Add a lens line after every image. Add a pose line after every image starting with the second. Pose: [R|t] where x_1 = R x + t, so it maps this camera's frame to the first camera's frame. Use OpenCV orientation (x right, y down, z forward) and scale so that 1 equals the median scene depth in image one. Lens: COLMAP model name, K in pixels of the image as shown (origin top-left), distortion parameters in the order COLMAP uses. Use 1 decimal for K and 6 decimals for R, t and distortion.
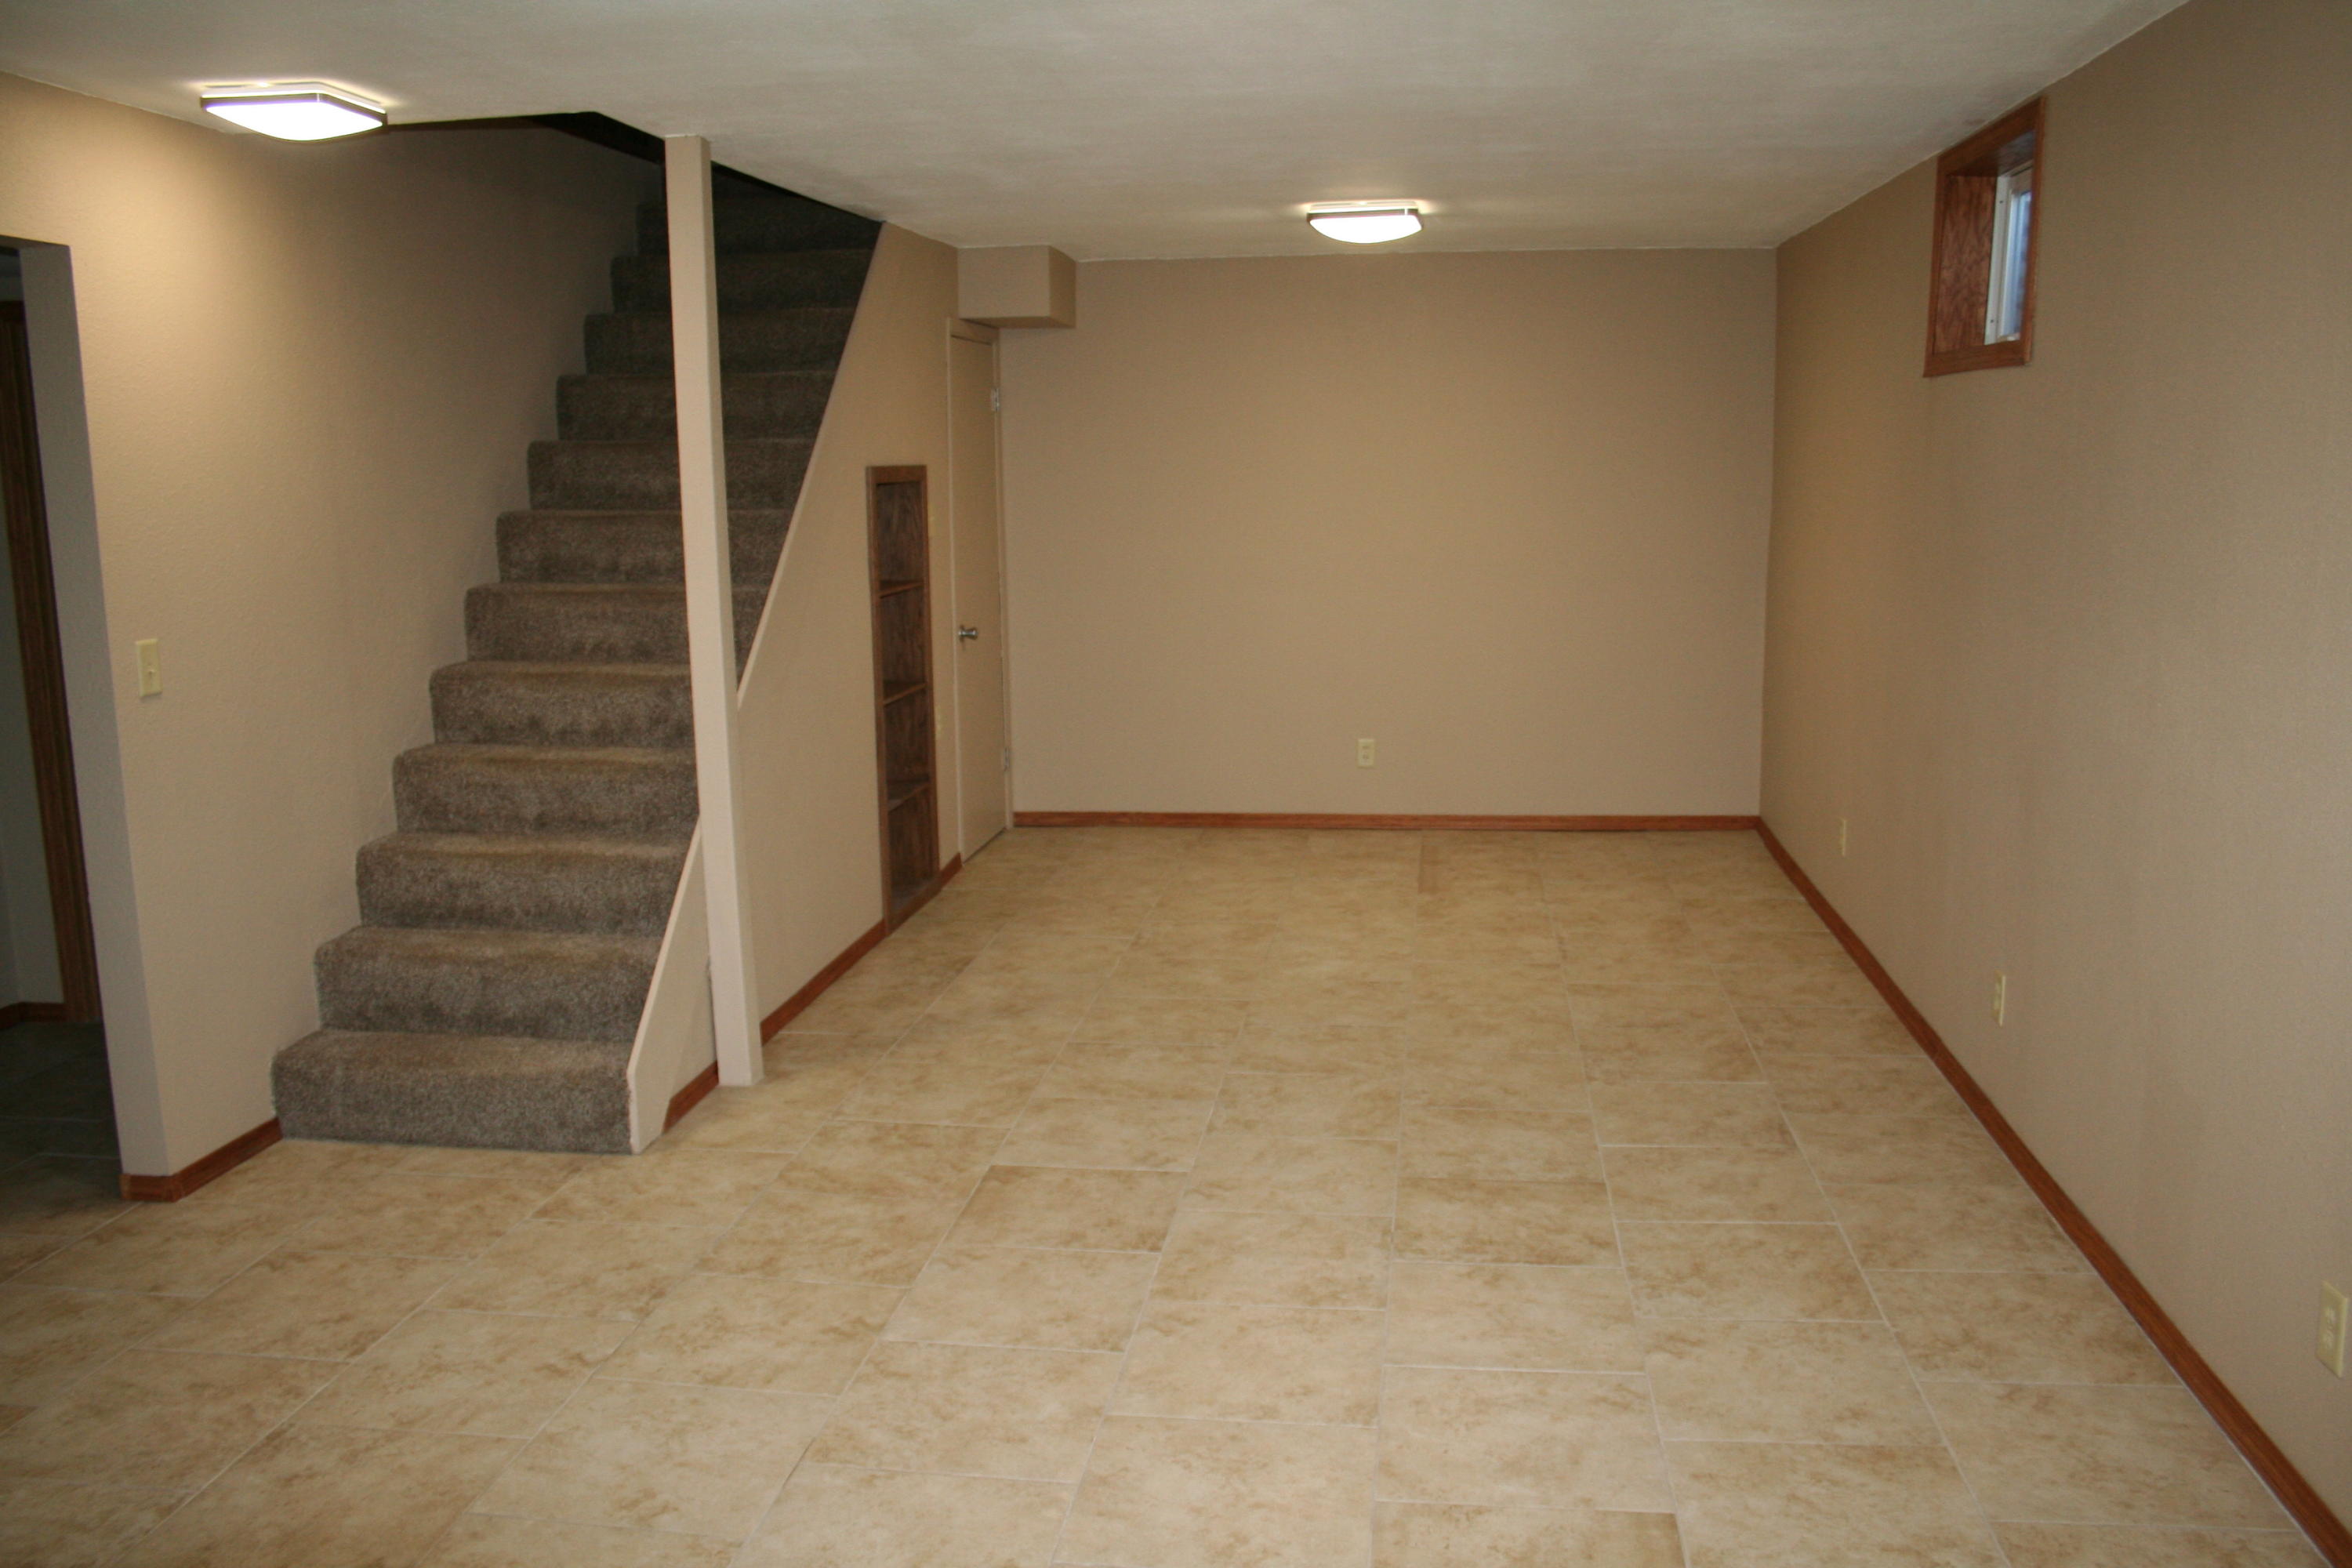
lens RADIAL K [[1929.4, 0, 1233.2], [0, 1929.4, 791.6], [0, 0, 1]] dist [-0.149359, 0.102678]
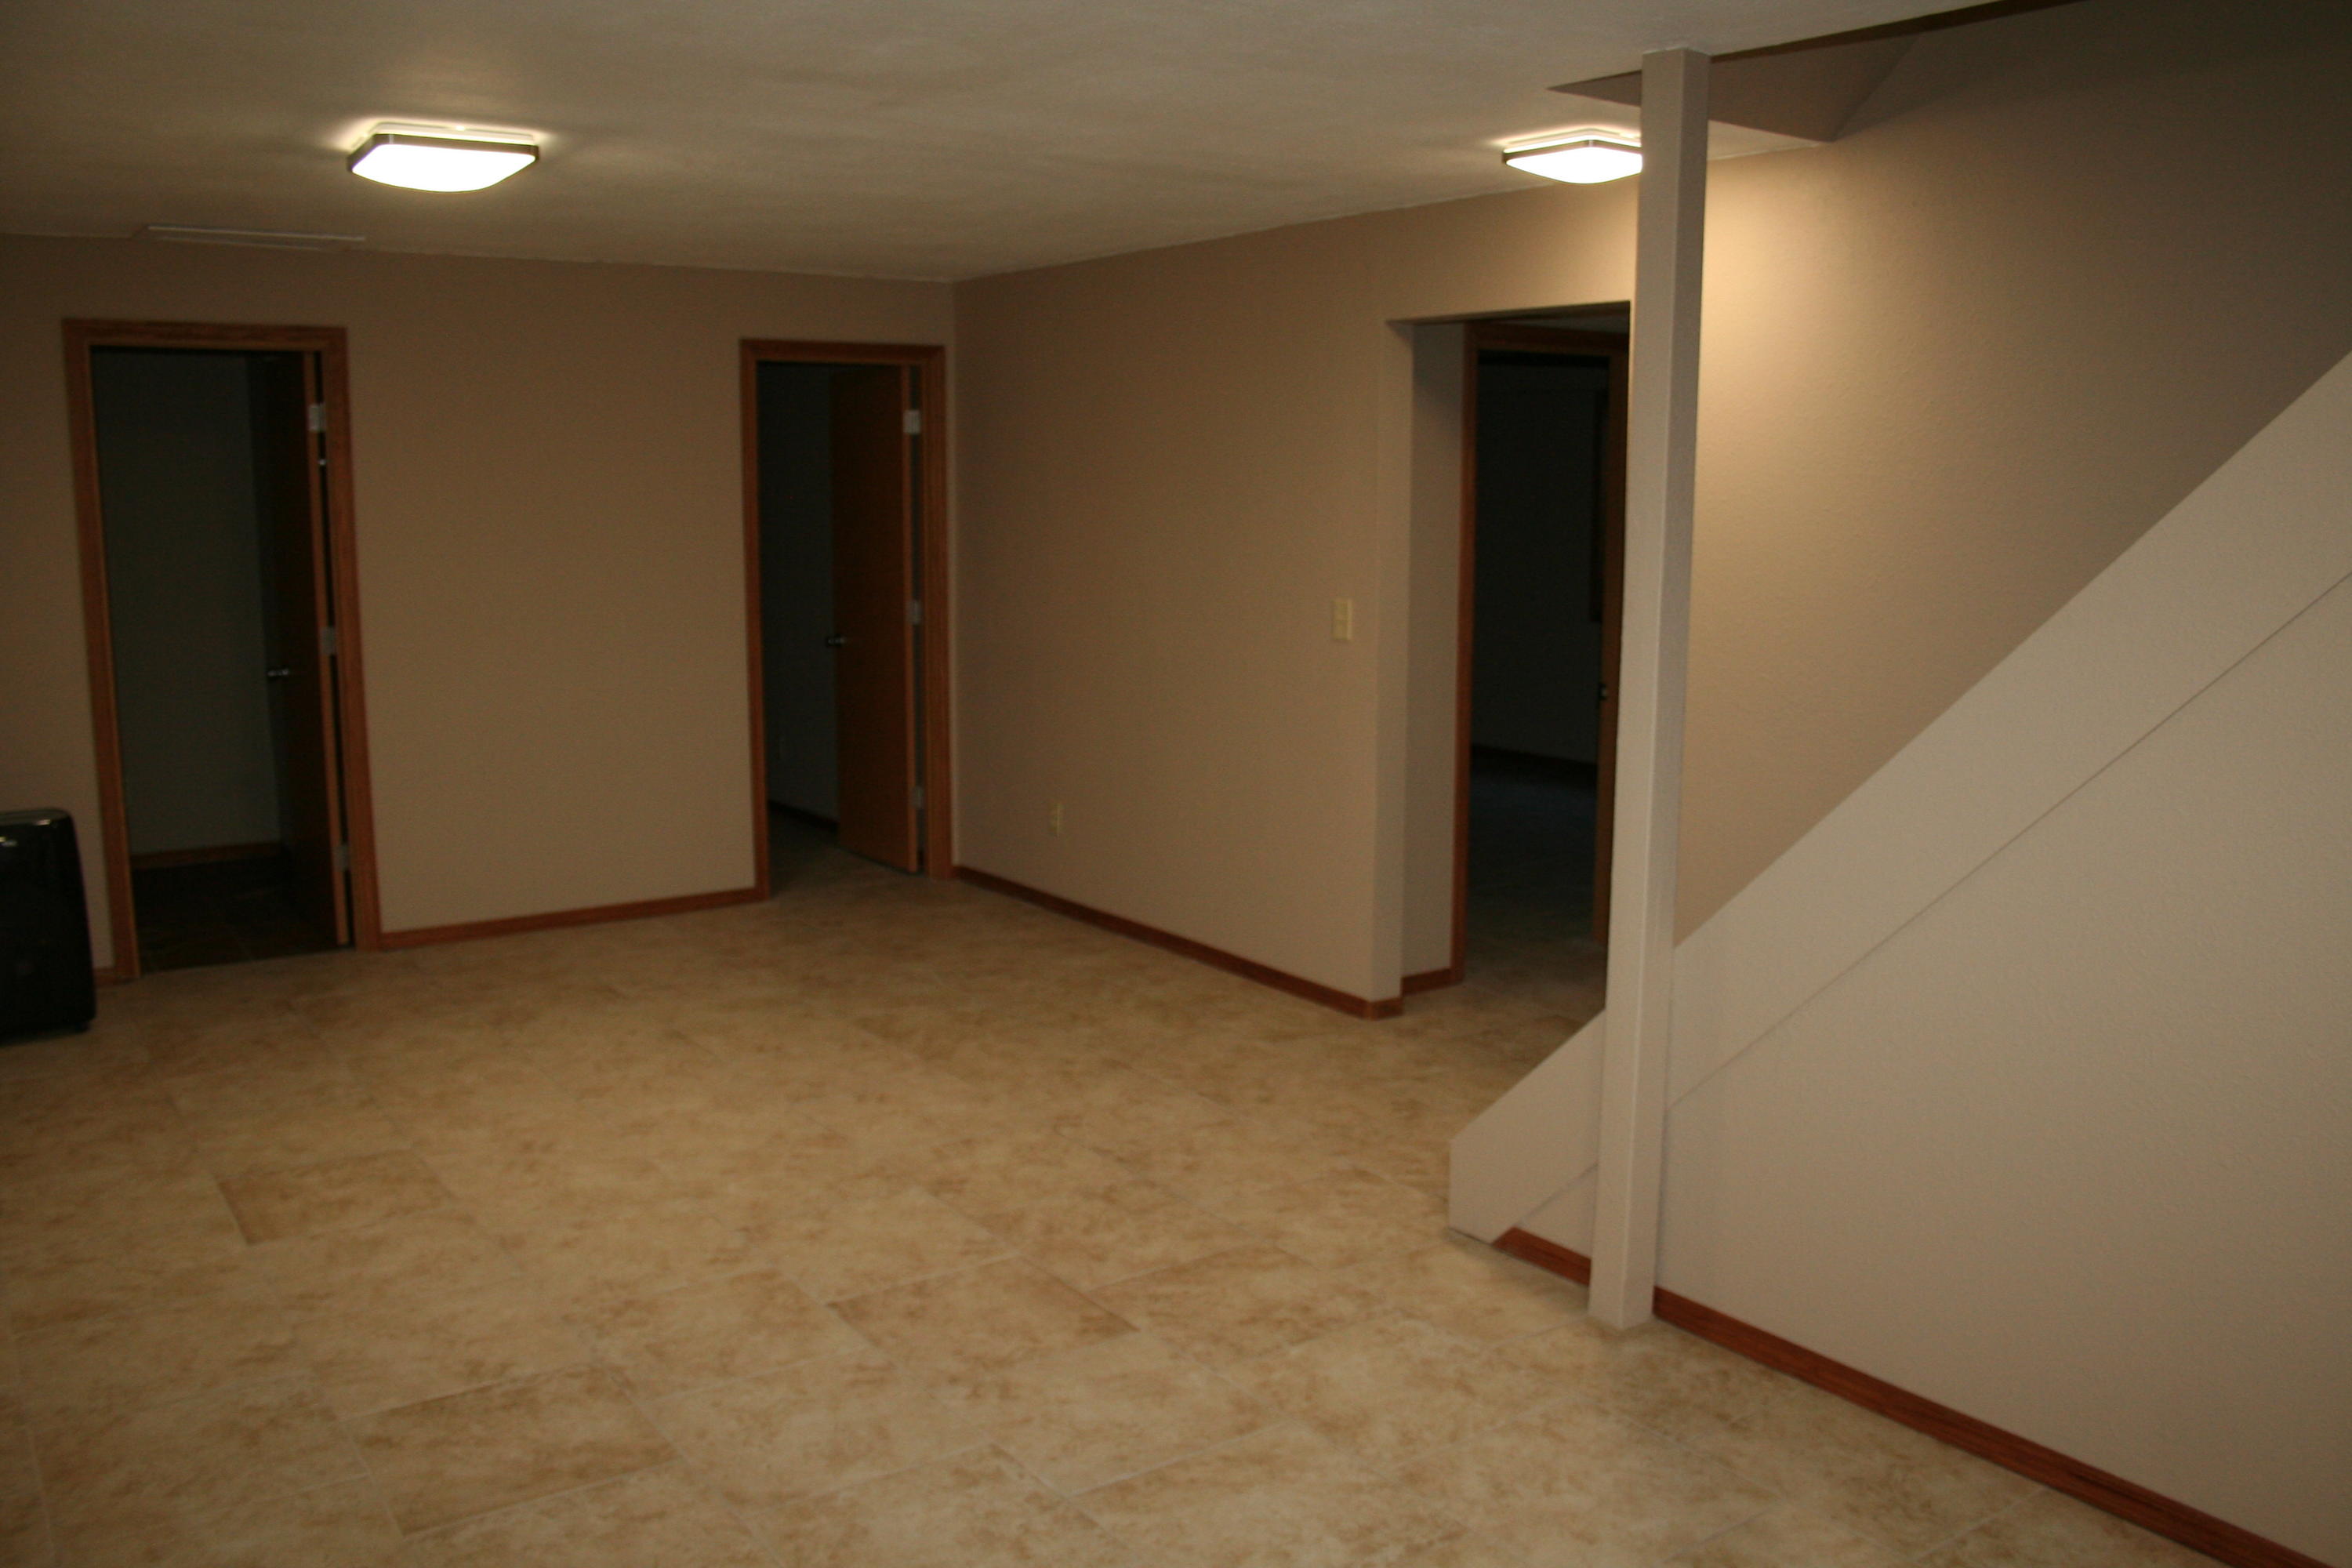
lens RADIAL K [[1929.4, 0, 1233.2], [0, 1929.4, 791.6], [0, 0, 1]] dist [-0.149359, 0.102678]
pose [[-0.733427, 0.116117, -0.669778, 0.443749], [-0.113774, 0.950435, 0.289359, -0.326232], [0.670180, 0.288427, -0.683863, 1.780407]]
